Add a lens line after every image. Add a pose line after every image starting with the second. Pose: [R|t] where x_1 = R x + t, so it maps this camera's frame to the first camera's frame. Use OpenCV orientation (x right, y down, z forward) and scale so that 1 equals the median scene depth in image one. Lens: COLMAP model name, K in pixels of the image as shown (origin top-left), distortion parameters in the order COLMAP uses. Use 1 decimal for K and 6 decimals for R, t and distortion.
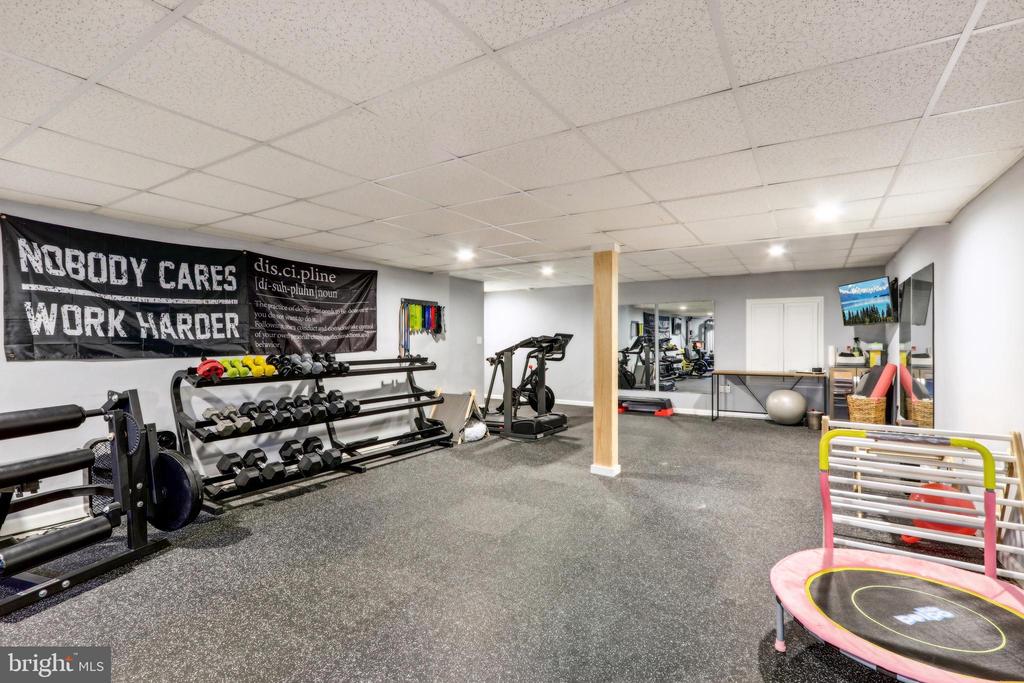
lens RADIAL K [[484.0, 0, 512.4], [0, 484.0, 335.8], [0, 0, 1]] dist [-0.020092, 0.001258]
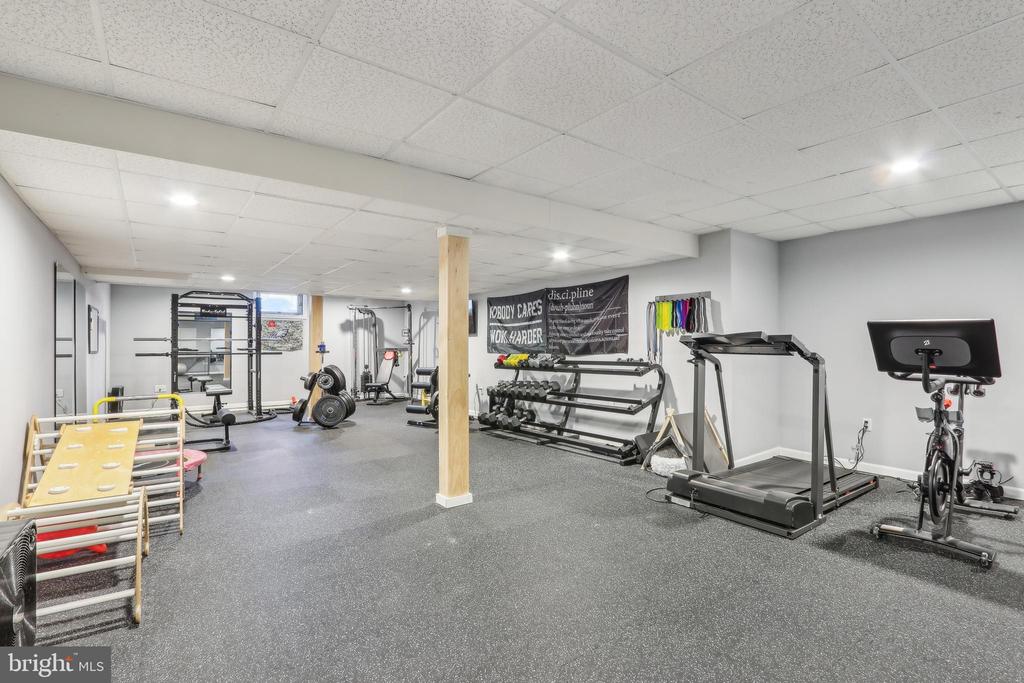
lens RADIAL K [[484.0, 0, 516.3], [0, 484.0, 349.6], [0, 0, 1]] dist [-0.020092, 0.001258]
pose [[-0.354089, 0.011375, -0.935143, 0.988181], [0.018321, 0.999819, 0.005225, 0.017160], [0.935032, -0.015282, -0.354233, 1.480994]]
